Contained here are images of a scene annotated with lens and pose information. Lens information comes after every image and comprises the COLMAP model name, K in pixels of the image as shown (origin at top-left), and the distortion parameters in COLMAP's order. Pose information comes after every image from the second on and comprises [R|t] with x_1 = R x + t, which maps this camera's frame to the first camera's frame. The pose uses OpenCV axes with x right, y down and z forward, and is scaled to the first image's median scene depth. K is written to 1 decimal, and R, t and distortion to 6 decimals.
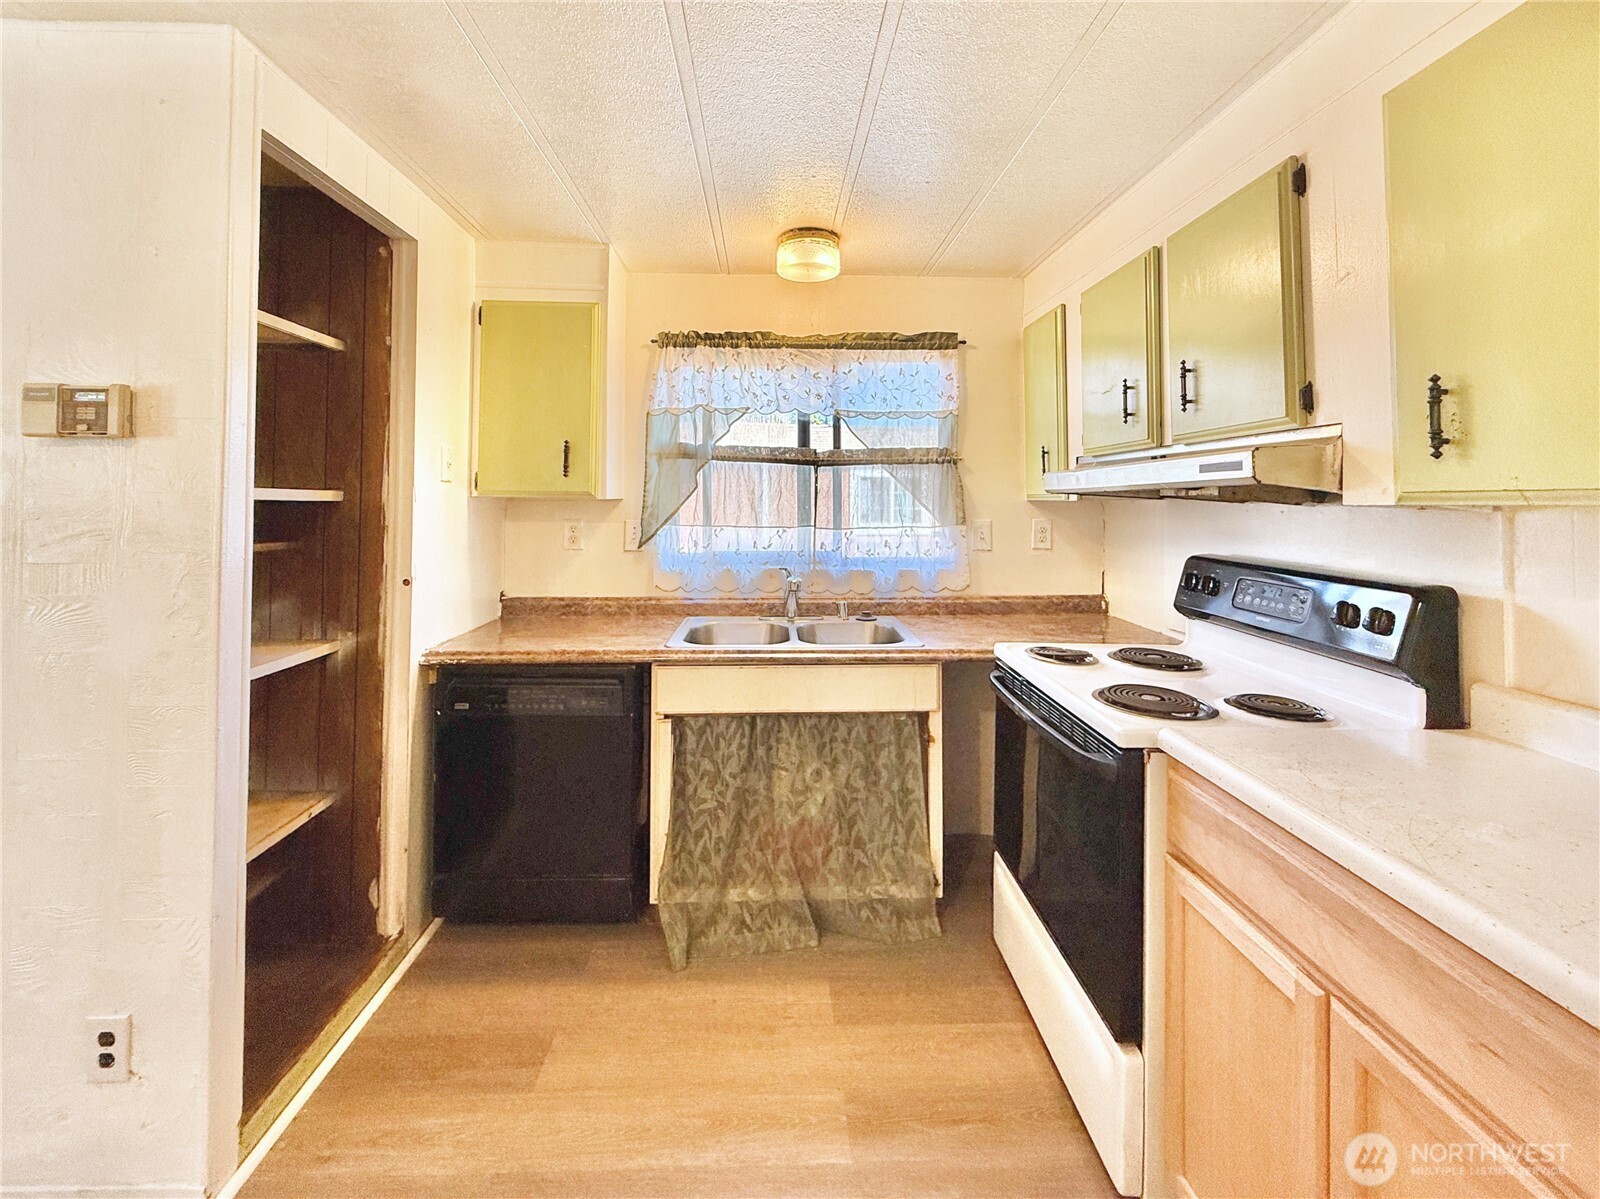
lens RADIAL K [[647.0, 0, 843.2], [0, 647.0, 487.0], [0, 0, 1]] dist [-0.006653, 0.000294]
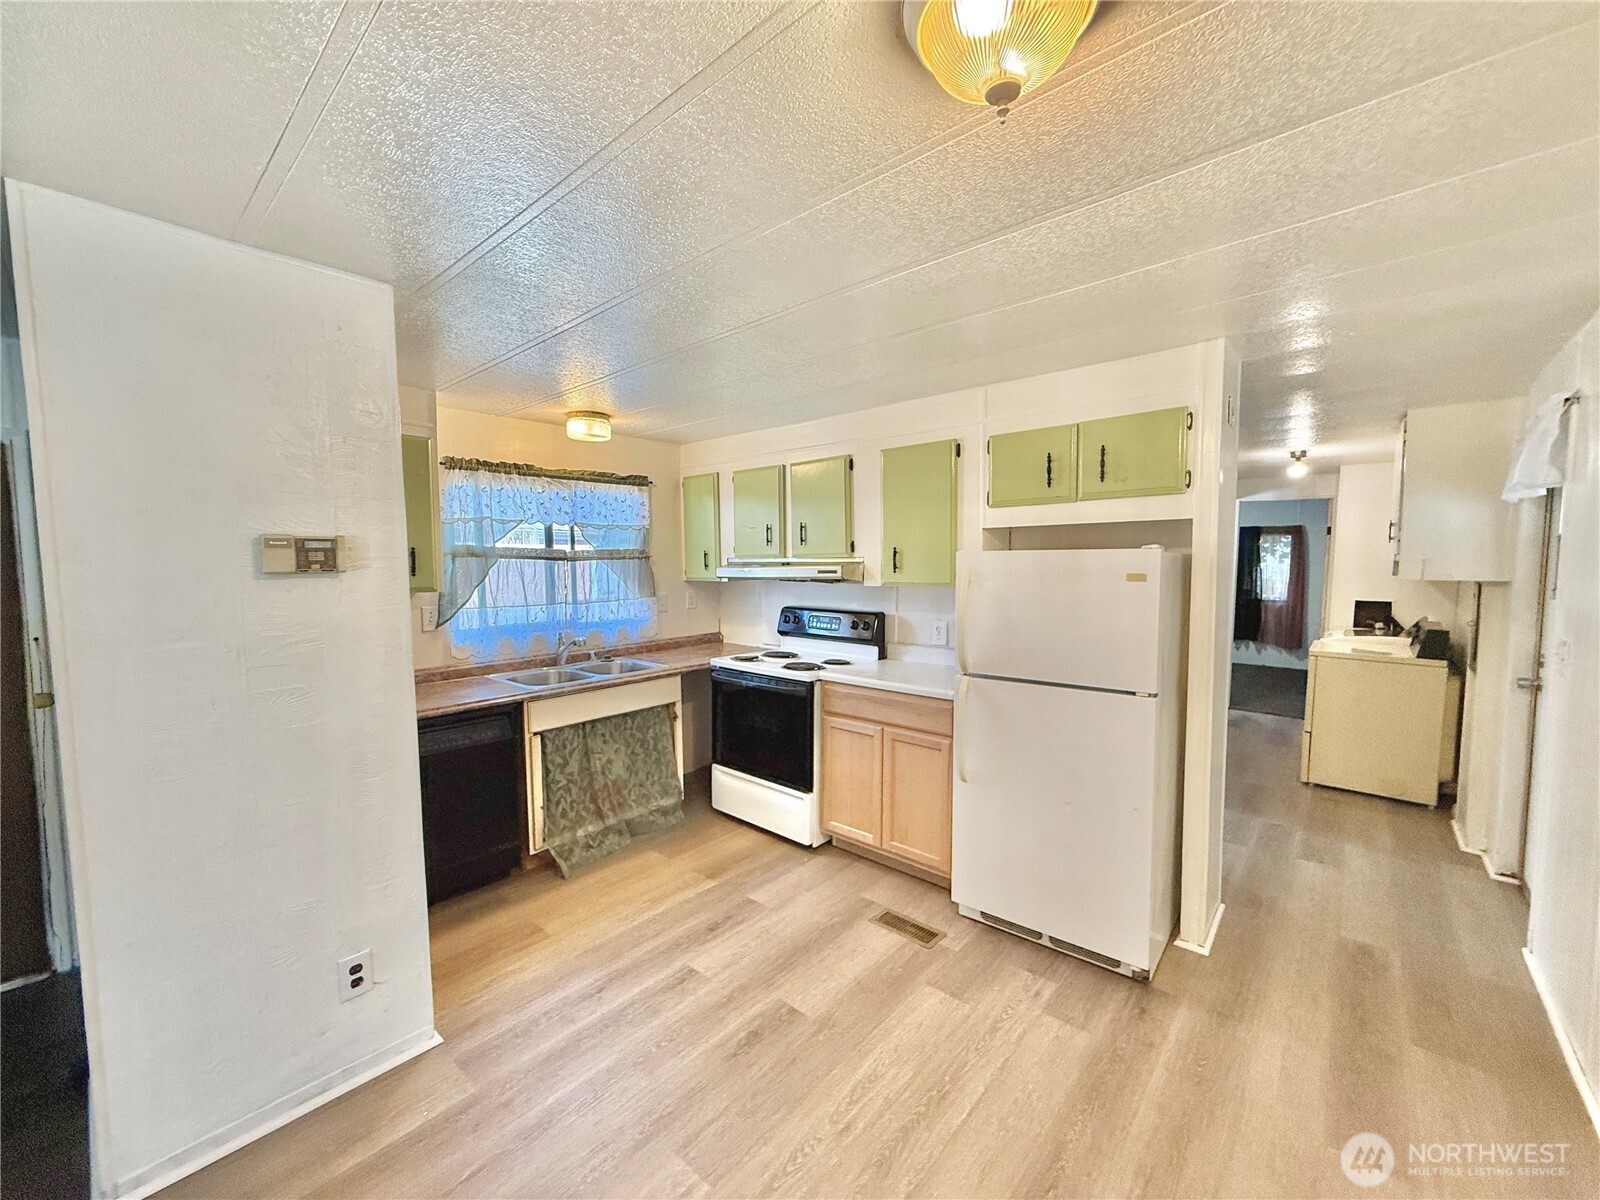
lens RADIAL K [[647.0, 0, 798.2], [0, 647.0, 602.8], [0, 0, 1]] dist [-0.006653, 0.000294]
pose [[0.688122, -0.058964, 0.723195, -0.931116], [-0.008047, 0.996011, 0.088864, -0.092752], [-0.725551, -0.066968, 0.684903, -0.472155]]
